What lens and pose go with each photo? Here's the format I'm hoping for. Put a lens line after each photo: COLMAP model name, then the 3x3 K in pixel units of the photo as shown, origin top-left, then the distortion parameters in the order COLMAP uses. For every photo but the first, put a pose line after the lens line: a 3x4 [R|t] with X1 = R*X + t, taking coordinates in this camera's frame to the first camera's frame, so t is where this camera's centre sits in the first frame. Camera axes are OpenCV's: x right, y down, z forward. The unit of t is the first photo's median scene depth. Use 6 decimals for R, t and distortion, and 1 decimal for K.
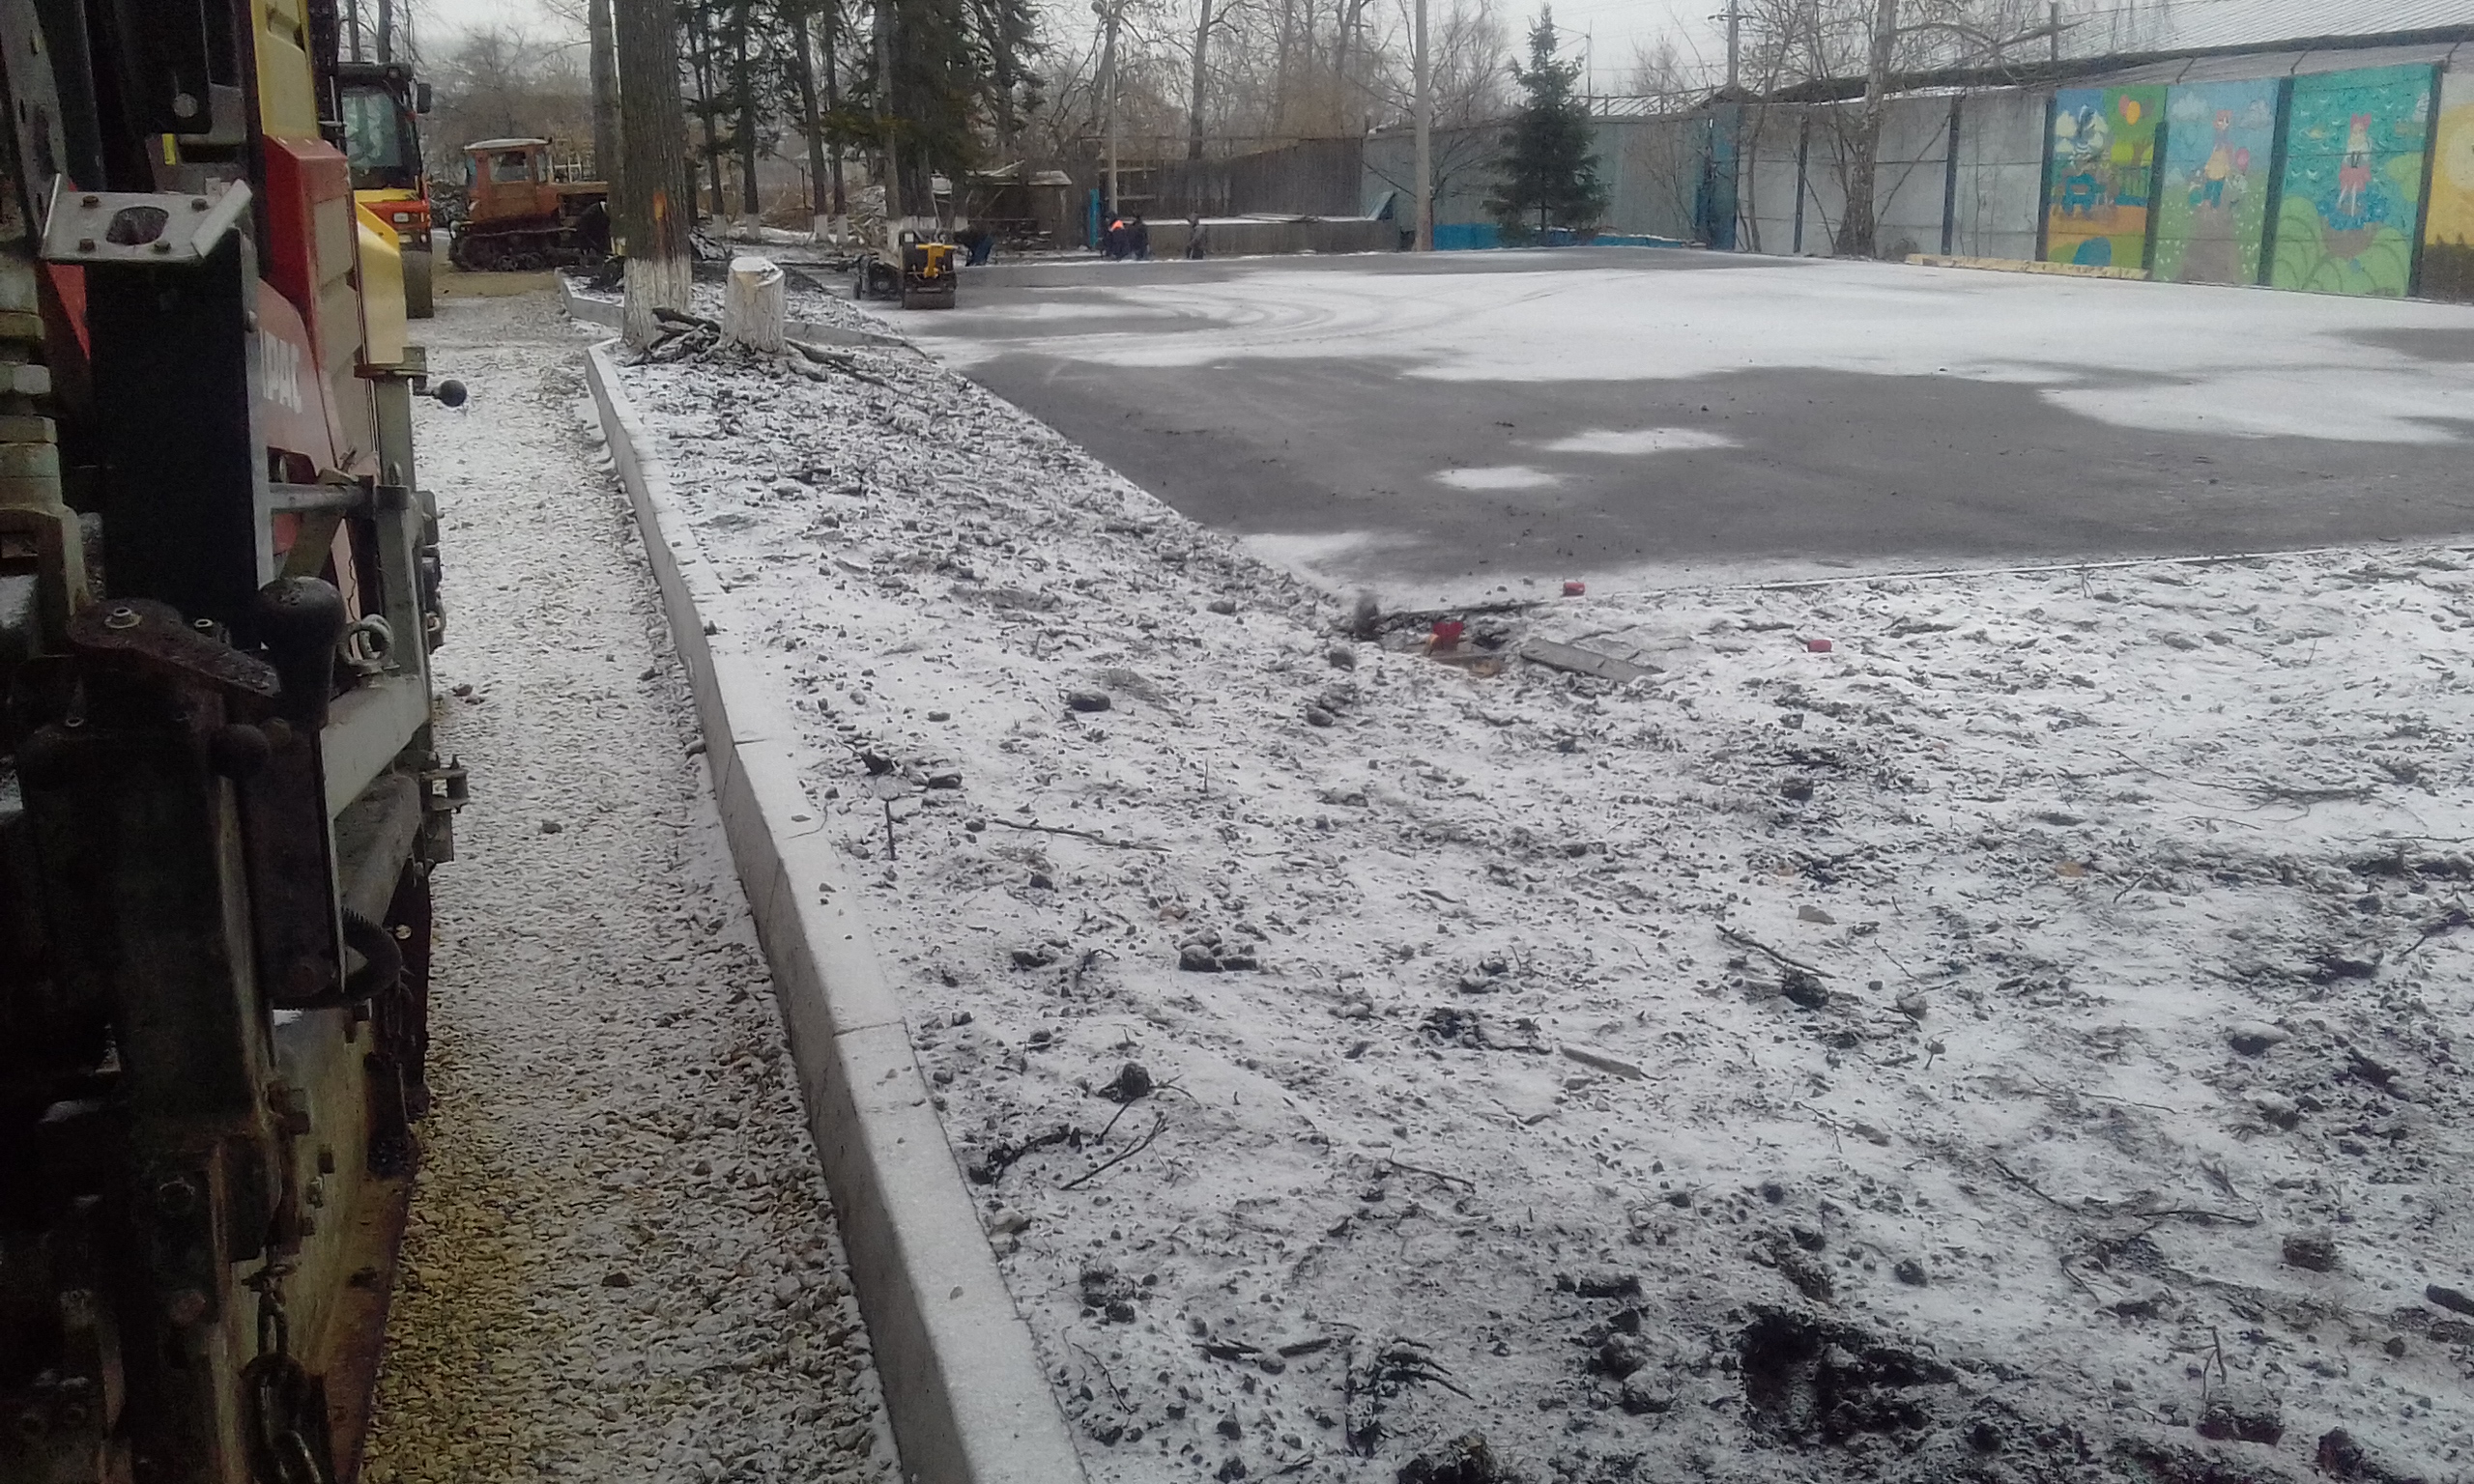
lens RADIAL K [[2293.1, 0, 1200.6], [0, 2293.1, 735.9], [0, 0, 1]] dist [0.107389, -0.227145]
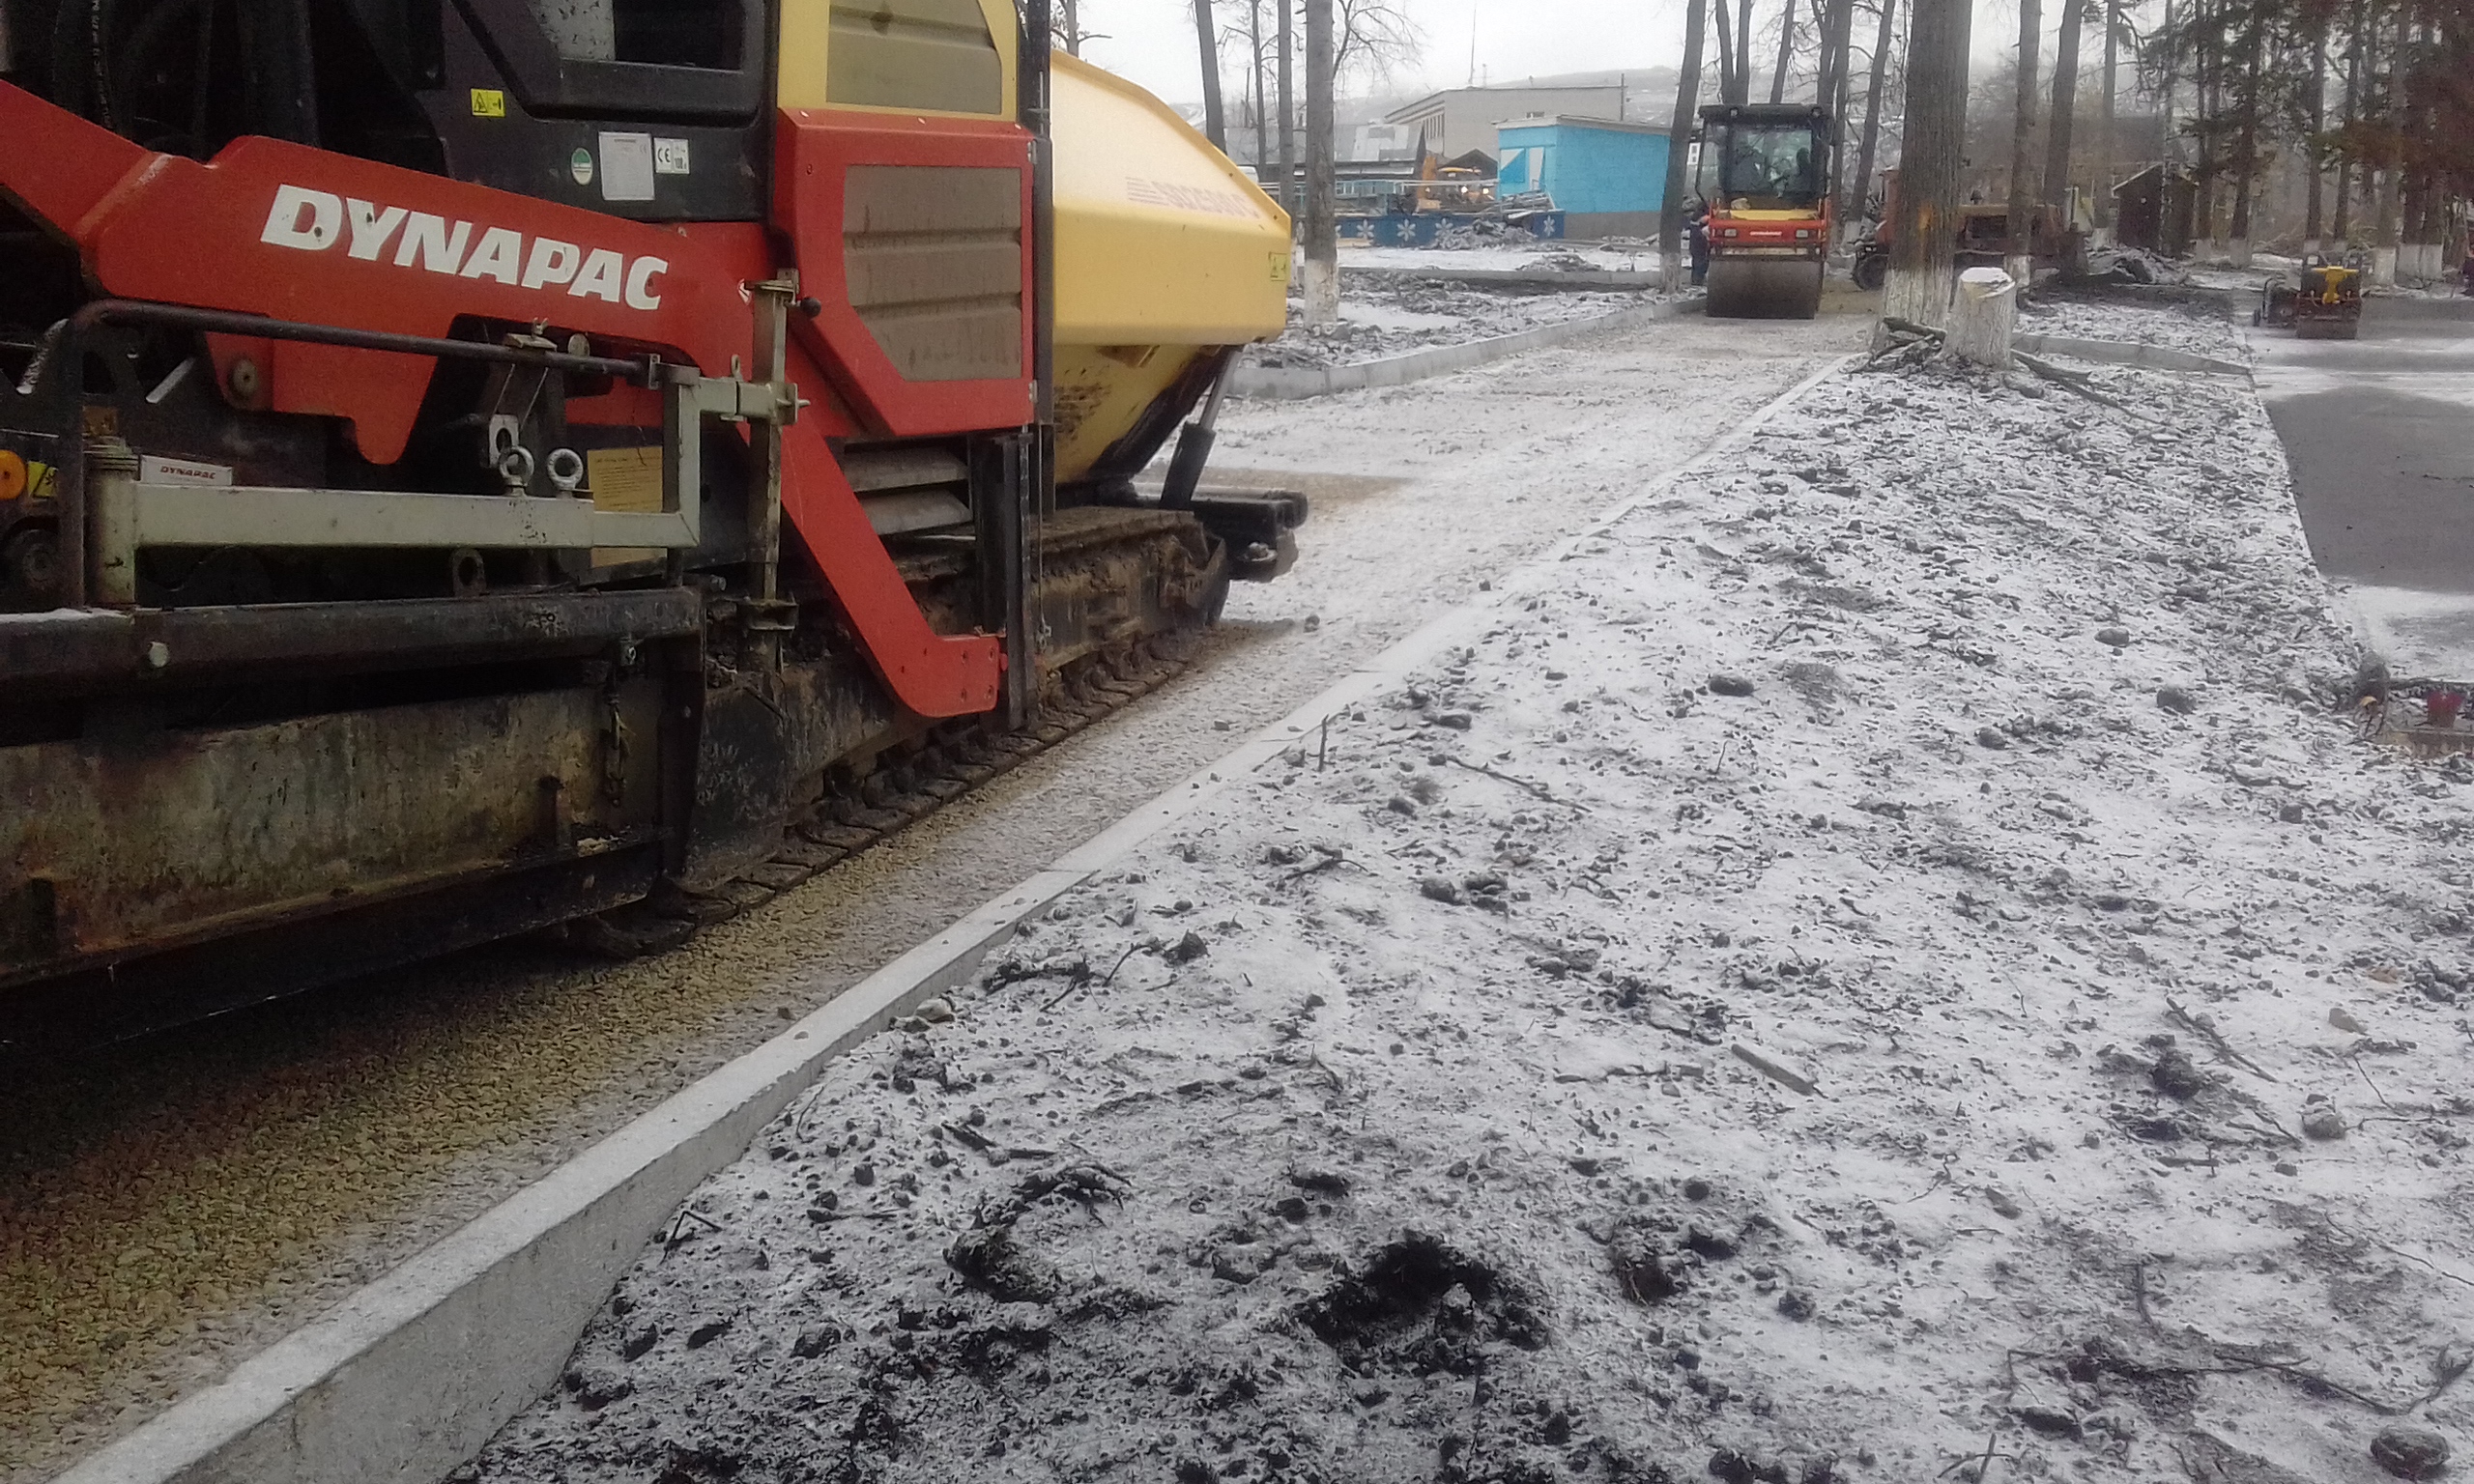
lens RADIAL K [[2293.1, 0, 1200.6], [0, 2293.1, 735.9], [0, 0, 1]] dist [0.107389, -0.227145]
pose [[0.806986, 0.140270, -0.573670, 0.470517], [-0.146445, 0.988574, 0.035714, 0.006462], [0.572125, 0.055191, 0.818307, 0.072370]]
